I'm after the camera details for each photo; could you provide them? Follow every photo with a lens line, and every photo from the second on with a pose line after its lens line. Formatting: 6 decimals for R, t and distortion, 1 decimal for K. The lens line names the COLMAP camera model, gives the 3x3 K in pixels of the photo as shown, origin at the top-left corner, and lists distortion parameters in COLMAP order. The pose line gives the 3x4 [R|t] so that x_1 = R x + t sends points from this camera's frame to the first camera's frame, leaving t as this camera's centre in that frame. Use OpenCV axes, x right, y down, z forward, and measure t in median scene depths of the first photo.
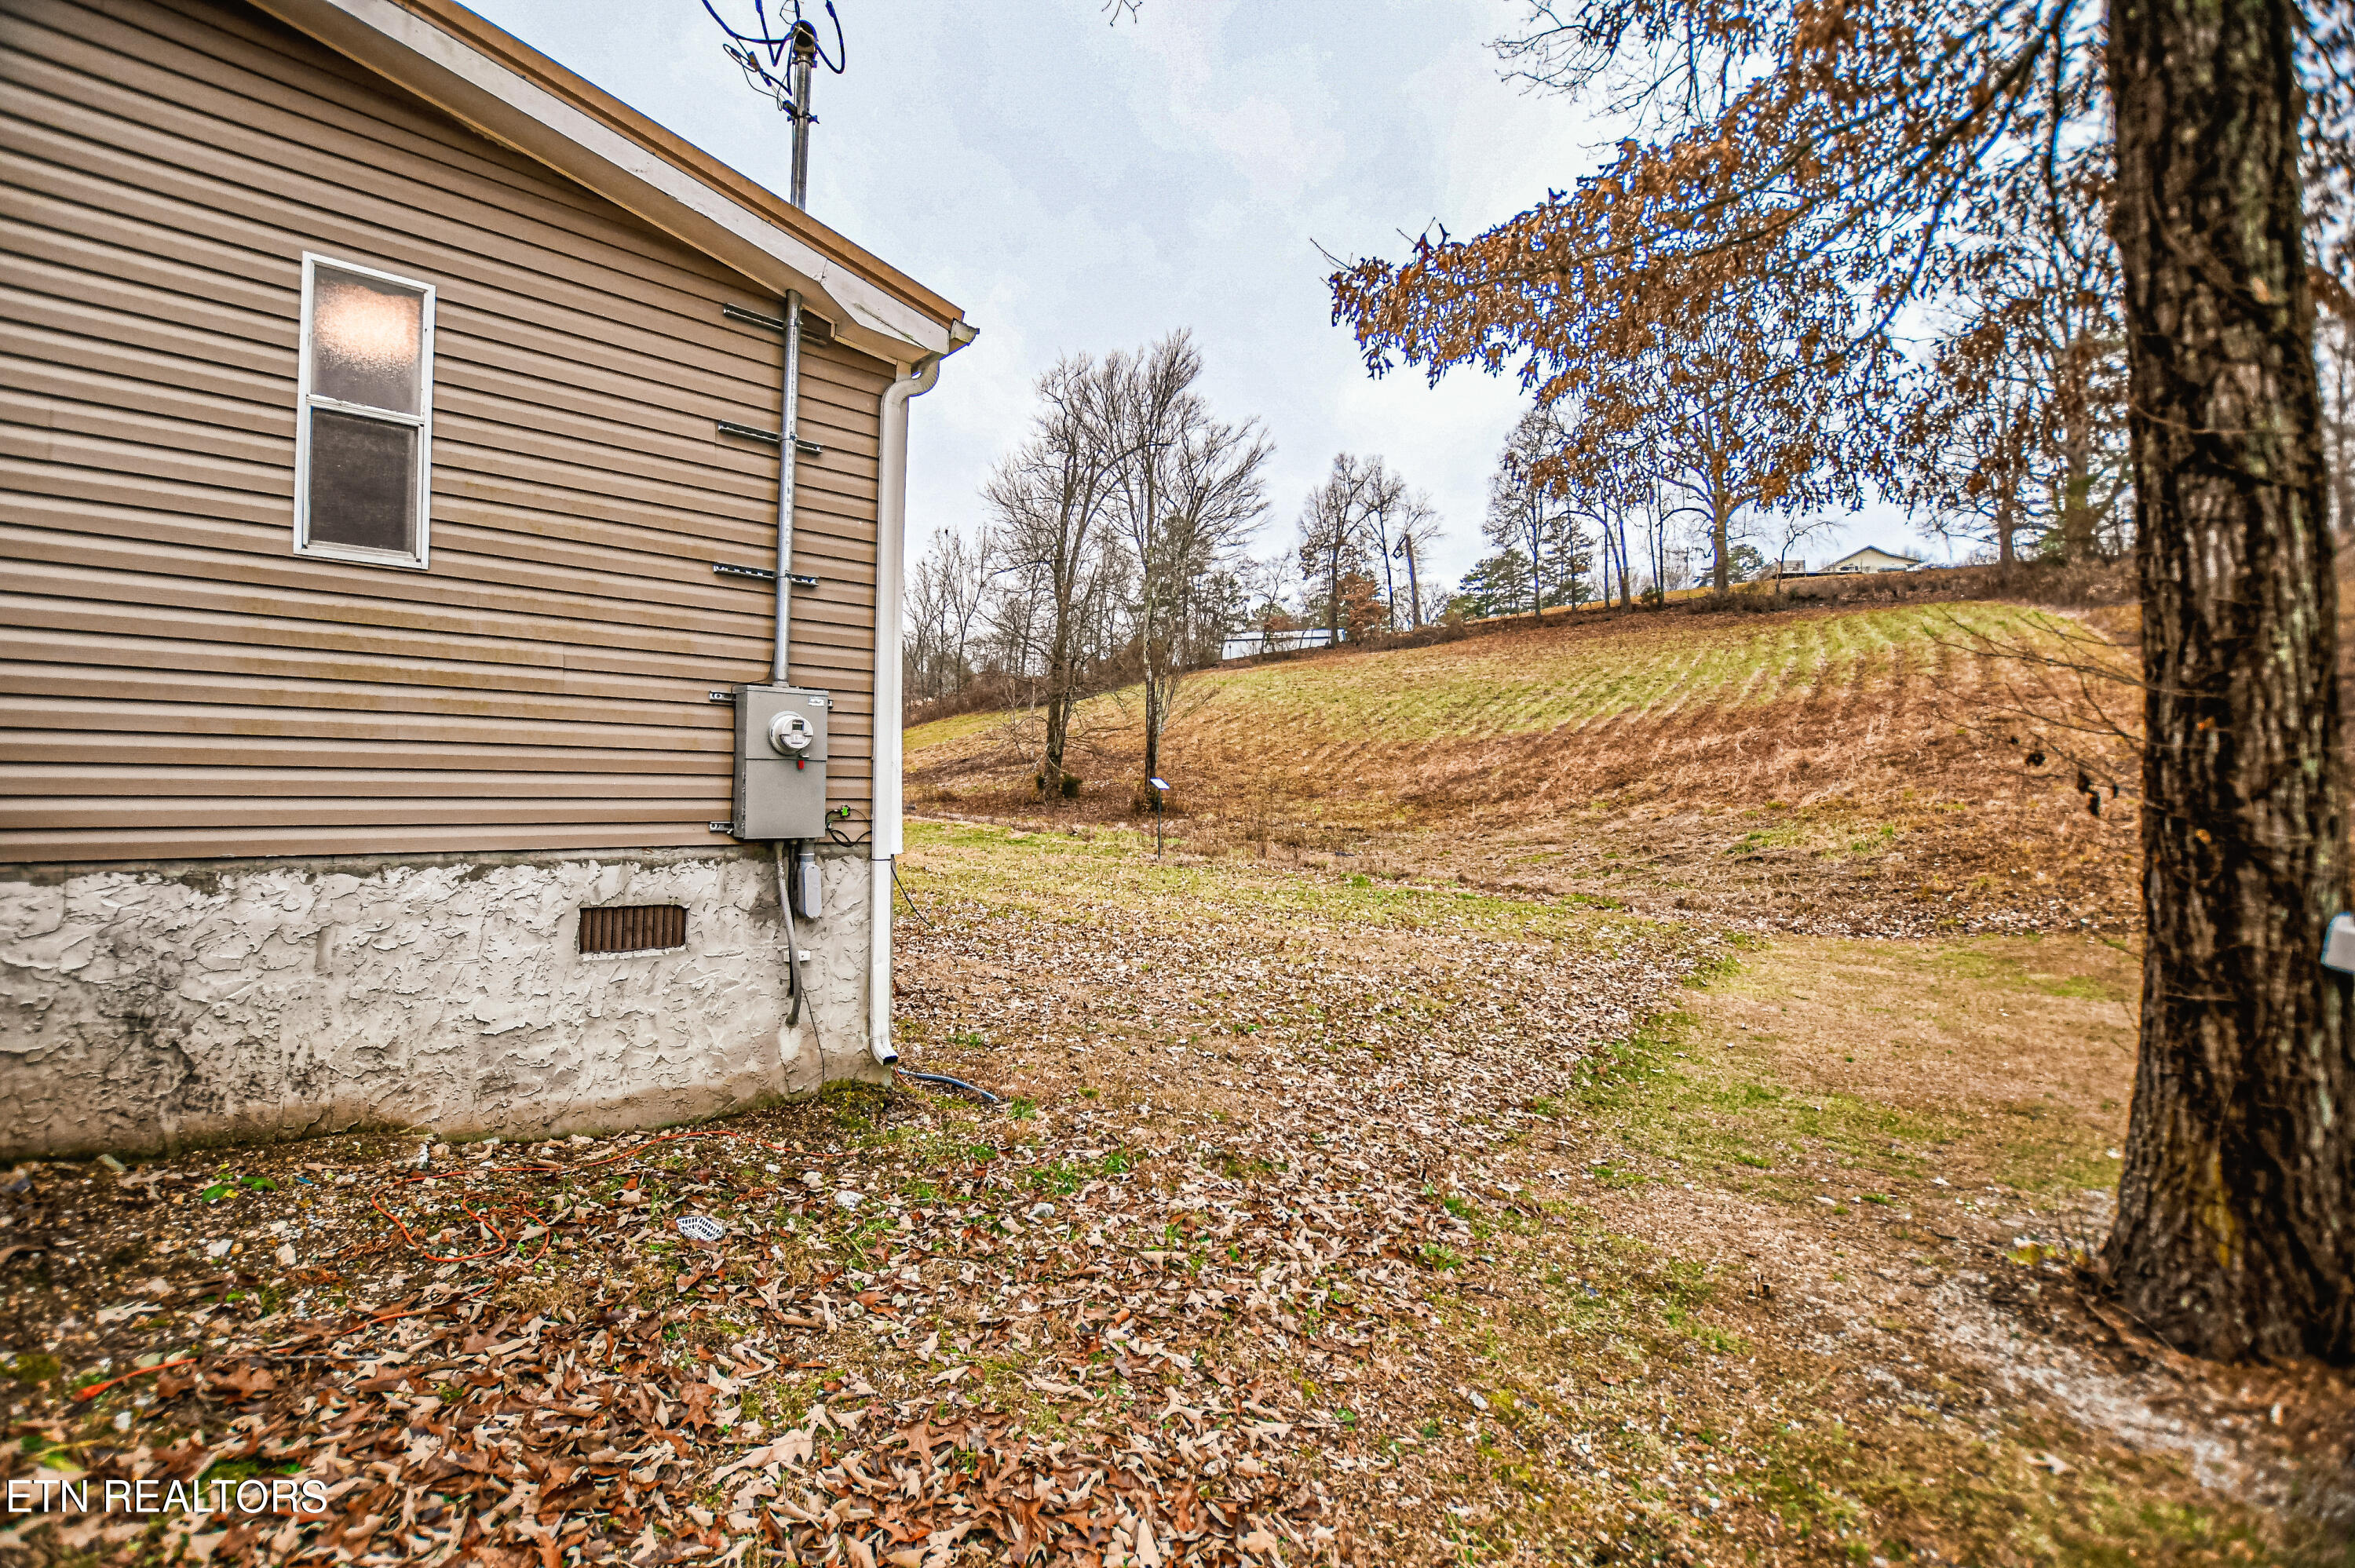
lens RADIAL K [[1039.6, 0, 1158.1], [0, 1039.6, 792.5], [0, 0, 1]] dist [-0.029173, 0.002255]
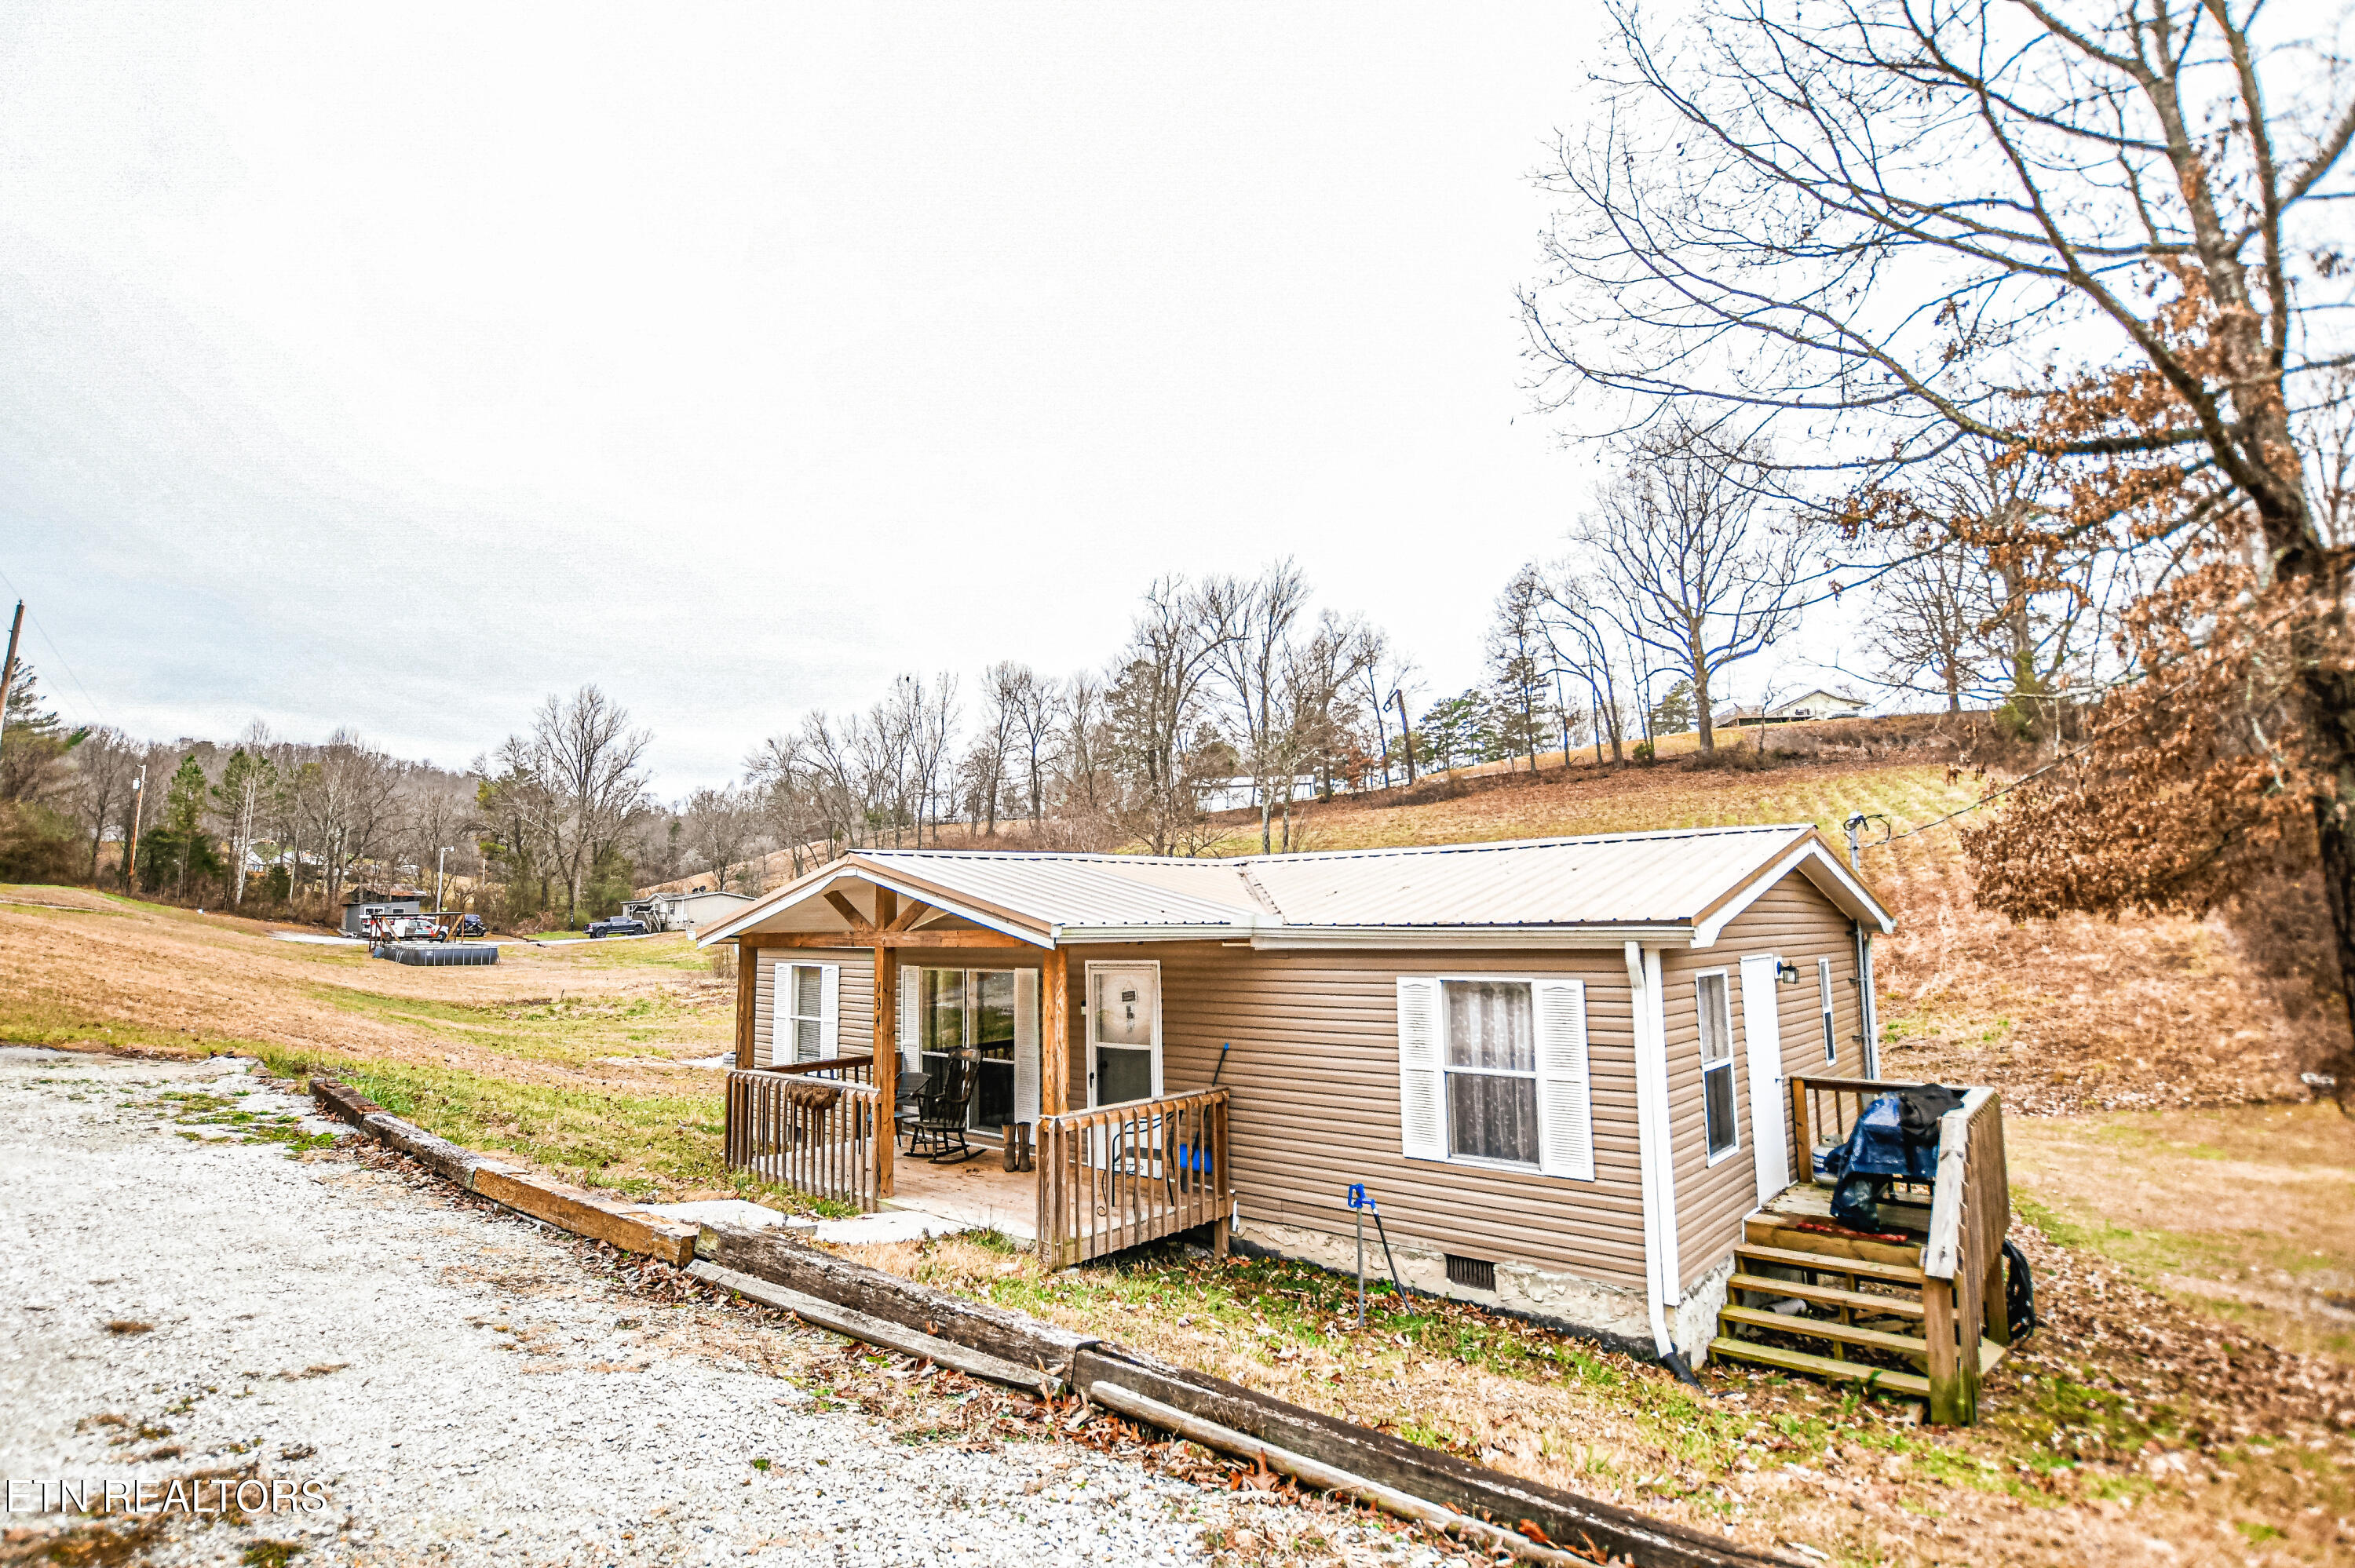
lens RADIAL K [[1156.7, 0, 1164.5], [0, 1156.7, 794.8], [0, 0, 1]] dist [-0.024982, 0.002276]
pose [[0.994285, -0.009771, 0.106312, -2.503570], [0.022062, 0.993113, -0.115064, -0.543739], [-0.104455, 0.116752, 0.987653, -1.724314]]
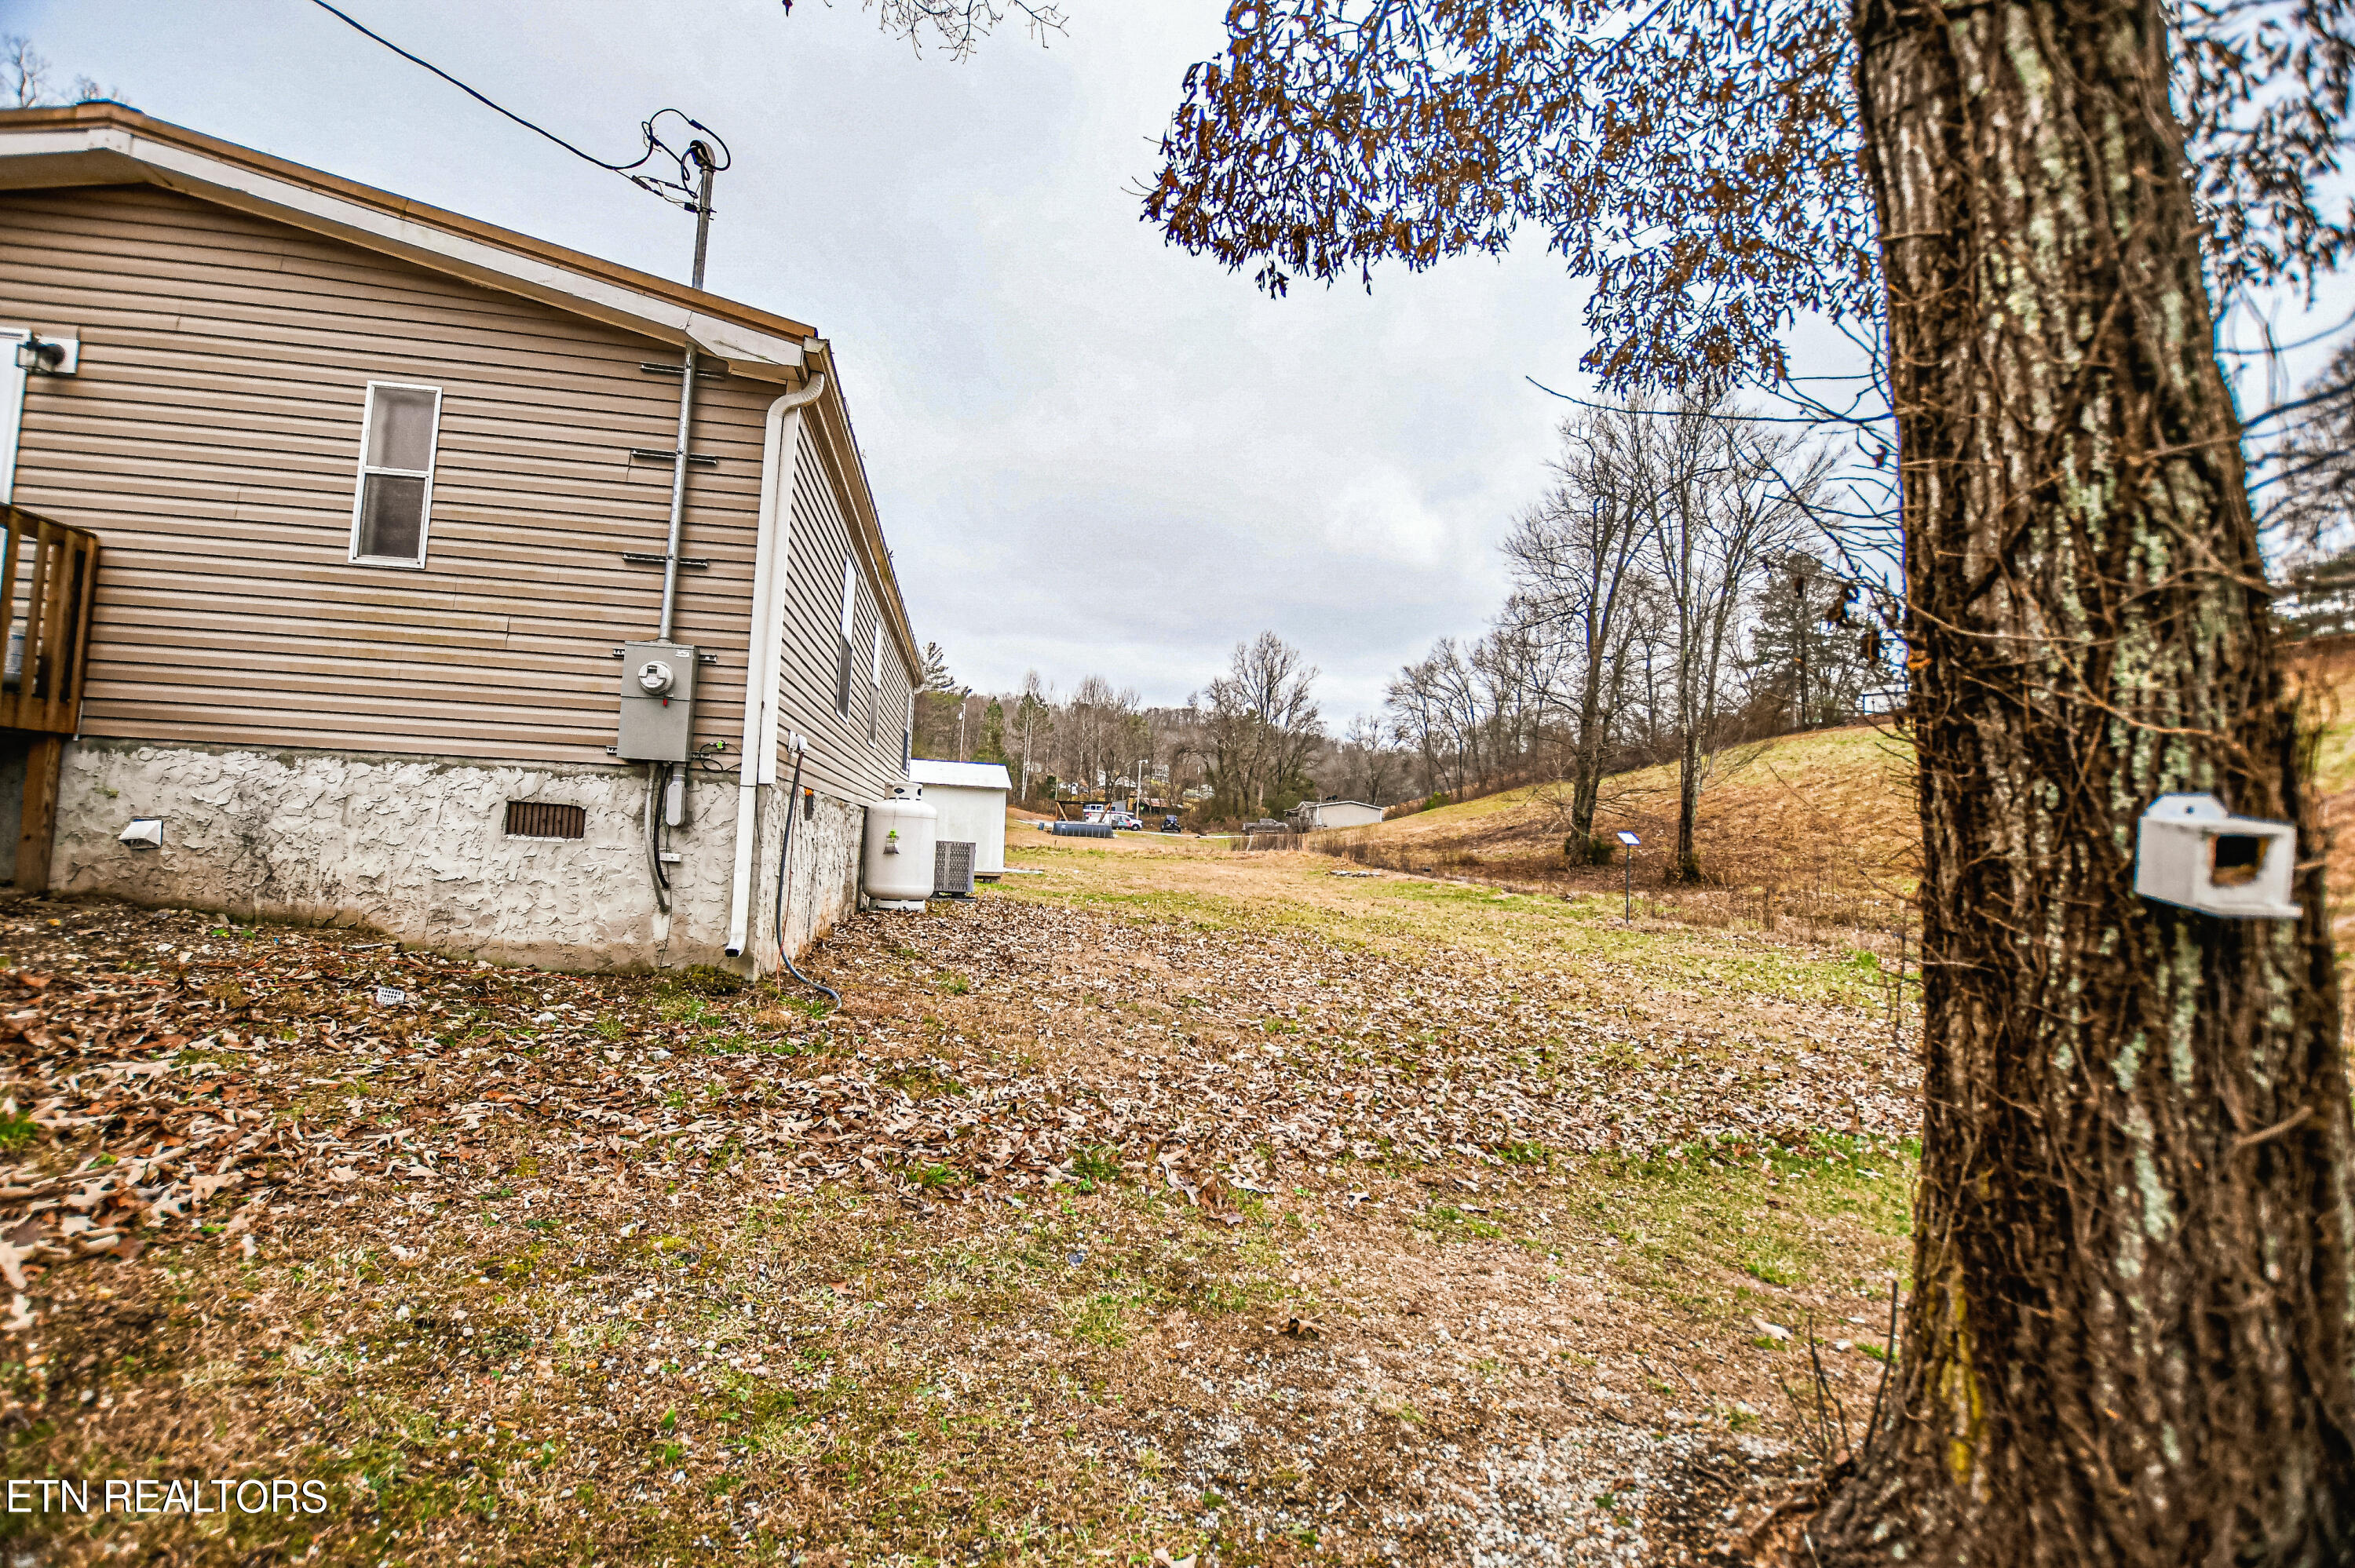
lens RADIAL K [[1039.6, 0, 1158.4], [0, 1039.6, 792.0], [0, 0, 1]] dist [-0.029173, 0.002255]
pose [[0.841847, -0.003330, -0.539707, 0.912347], [-0.036899, 0.997286, -0.063708, 0.151862], [0.538454, 0.073547, 0.839439, 0.291360]]
